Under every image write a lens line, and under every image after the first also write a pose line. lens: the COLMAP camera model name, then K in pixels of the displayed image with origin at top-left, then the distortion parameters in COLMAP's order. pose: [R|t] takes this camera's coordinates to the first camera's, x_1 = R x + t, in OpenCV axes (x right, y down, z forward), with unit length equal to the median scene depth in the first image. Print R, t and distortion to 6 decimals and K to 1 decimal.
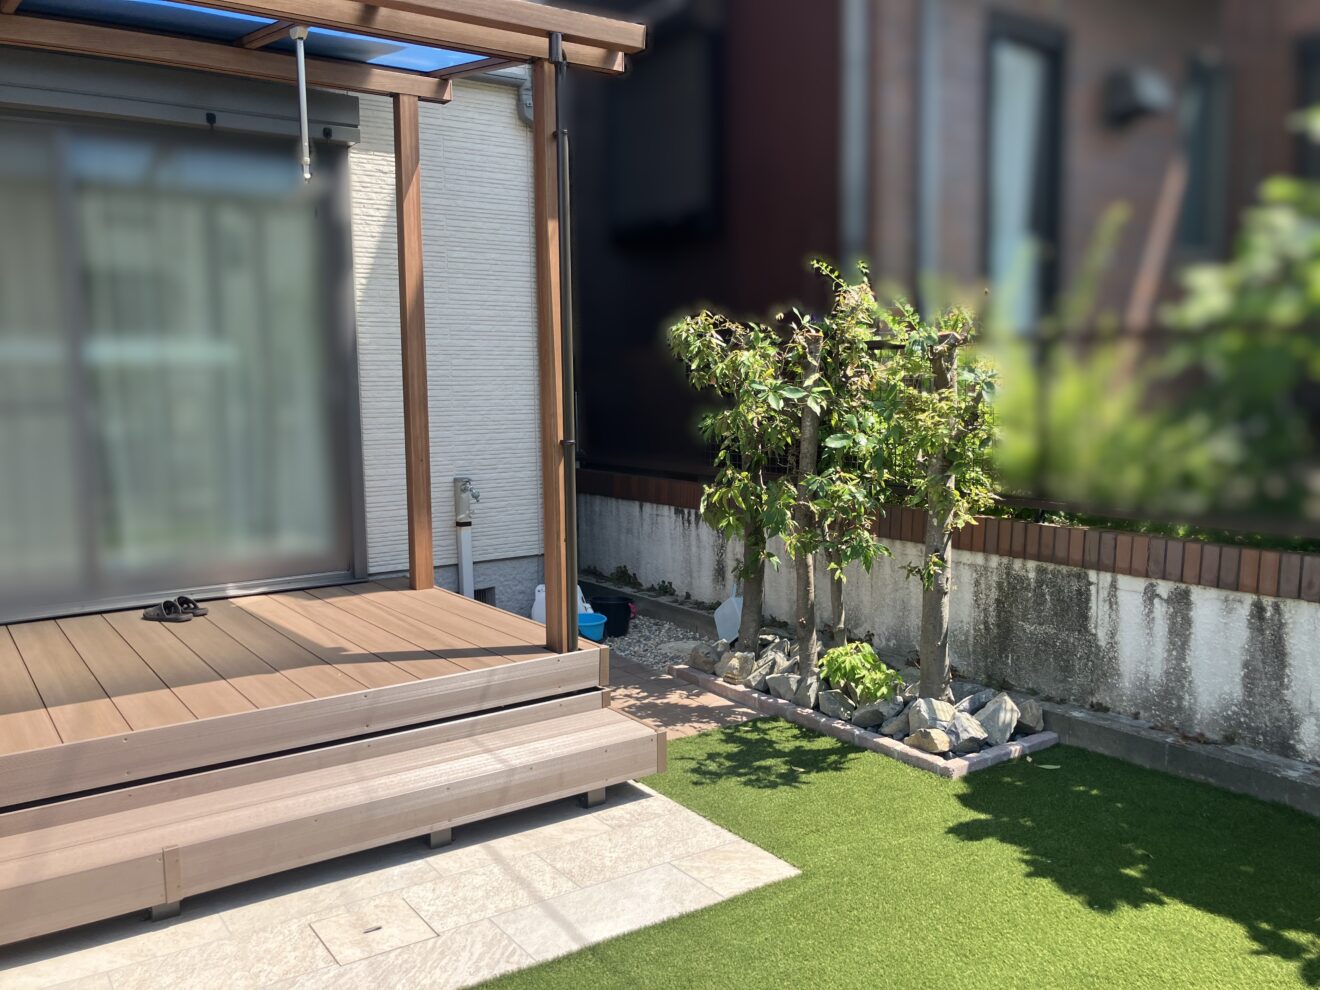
lens RADIAL K [[1094.0, 0, 653.9], [0, 1094.0, 519.7], [0, 0, 1]] dist [0.043898, -0.064169]
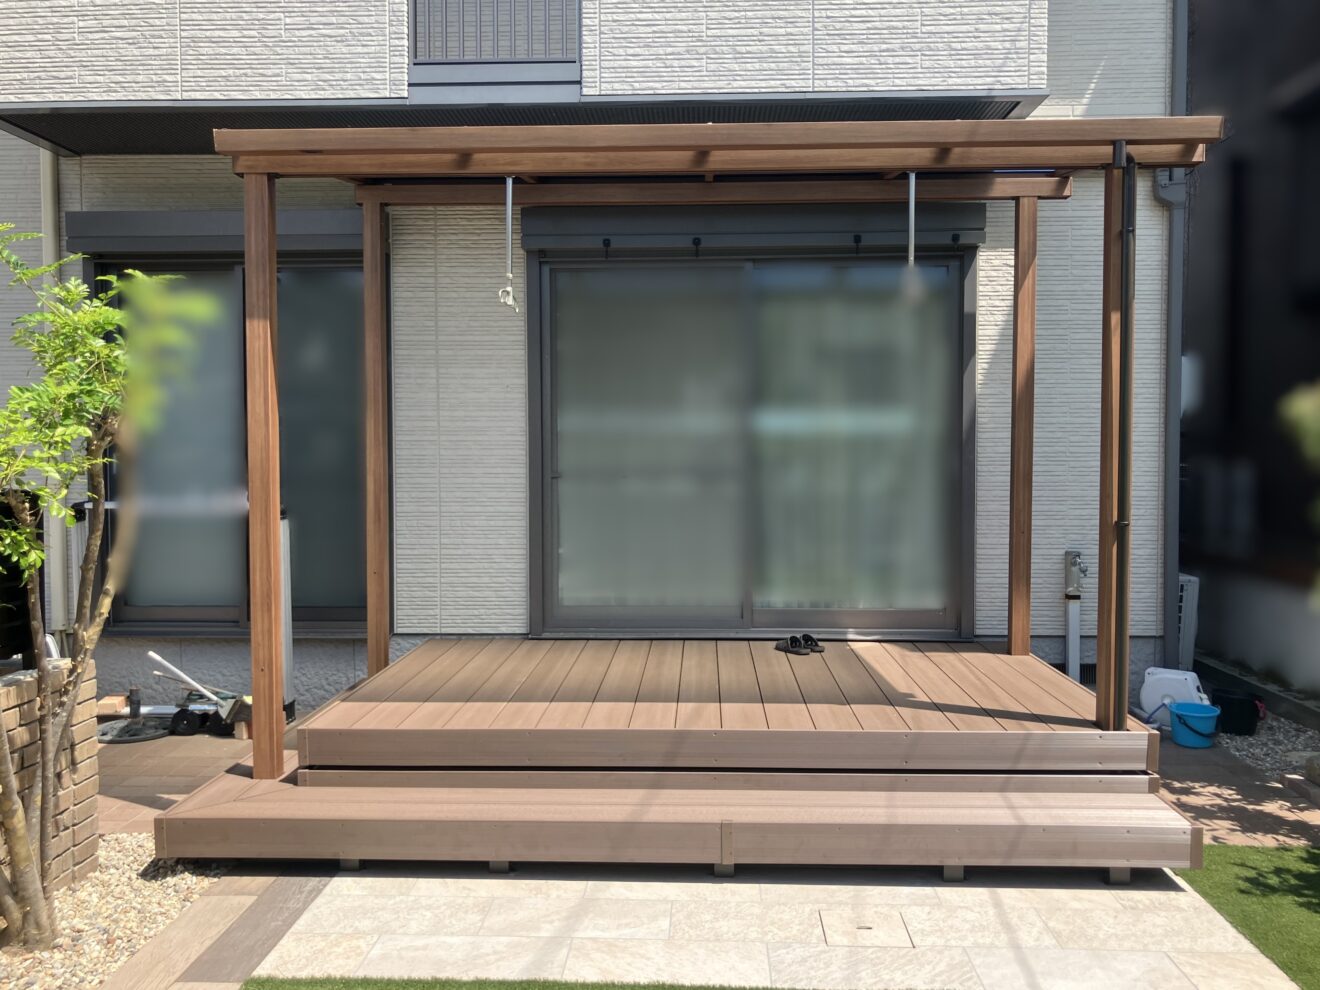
lens RADIAL K [[1094.0, 0, 653.9], [0, 1094.0, 519.7], [0, 0, 1]] dist [0.043898, -0.064169]
pose [[0.804499, 0.052454, -0.591634, 0.163625], [-0.086771, 0.995785, -0.029704, -0.005384], [0.587582, 0.075234, 0.805659, -0.078805]]
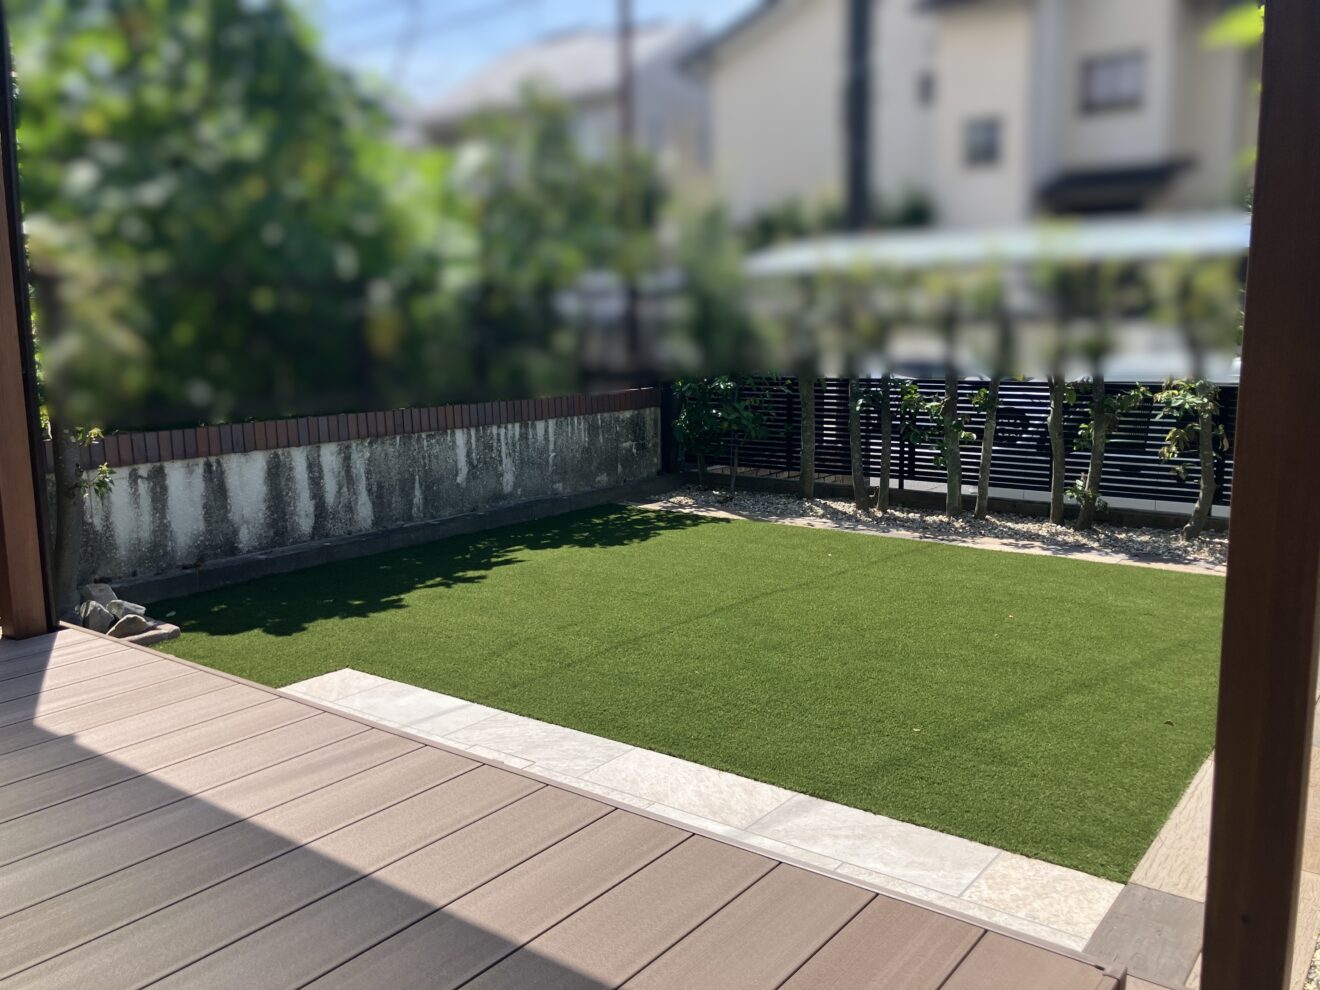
lens RADIAL K [[1094.0, 0, 653.9], [0, 1094.0, 519.7], [0, 0, 1]] dist [0.043898, -0.064169]
pose [[-0.319739, -0.148782, 0.935751, -0.952693], [0.137895, 0.969773, 0.201309, -0.060168], [-0.937418, 0.193402, -0.289558, 0.777180]]
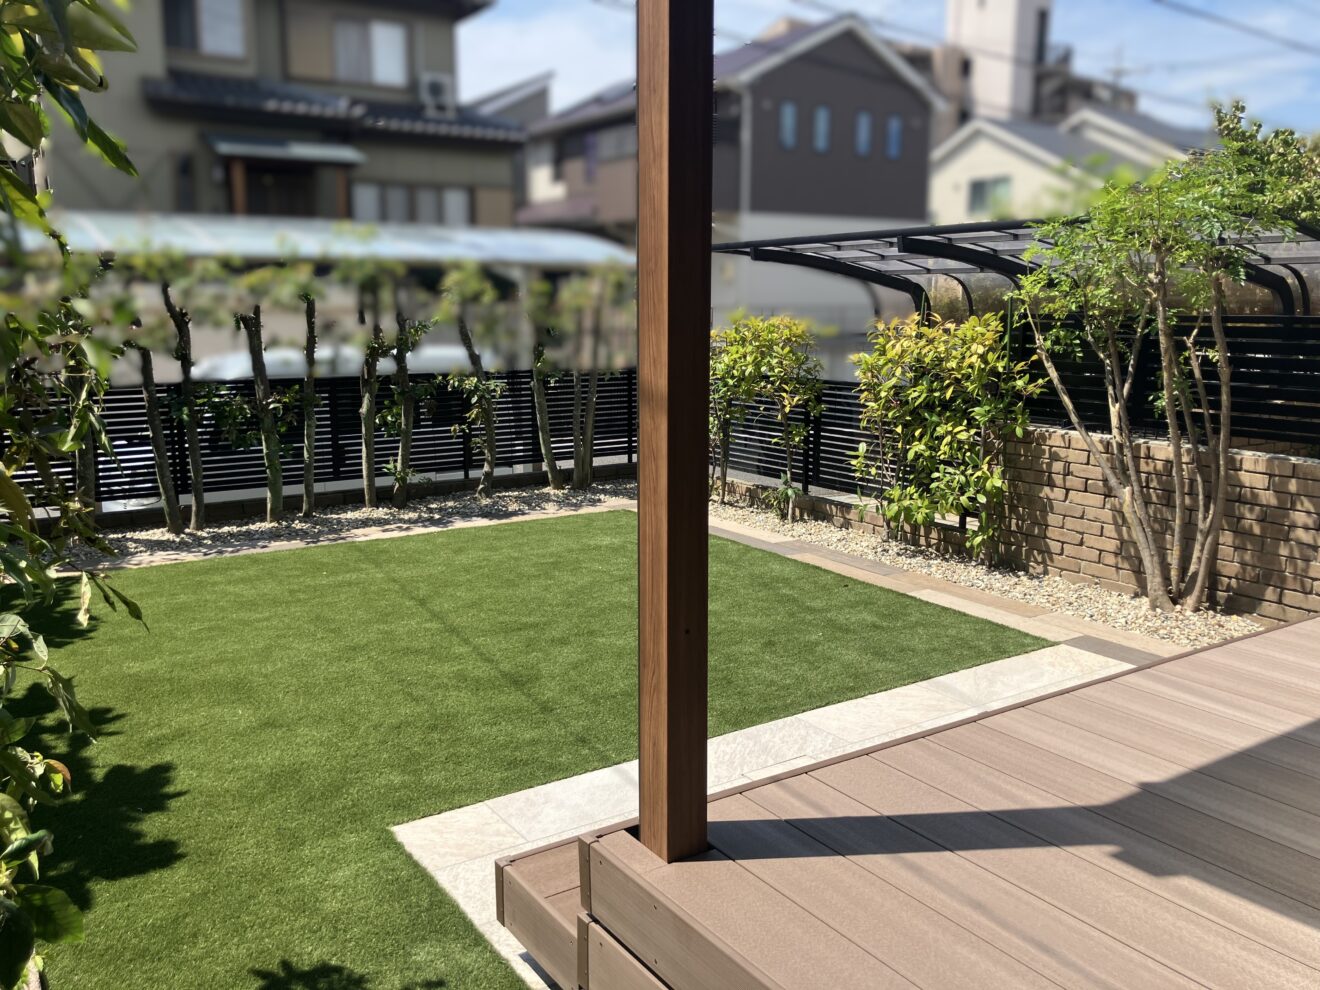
lens RADIAL K [[1094.0, 0, 653.9], [0, 1094.0, 519.7], [0, 0, 1]] dist [0.043898, -0.064169]
pose [[-0.999939, 0.010871, 0.002182, -0.077010], [0.010997, 0.947163, 0.320564, -0.178021], [0.001418, 0.320568, -0.947224, 1.401069]]
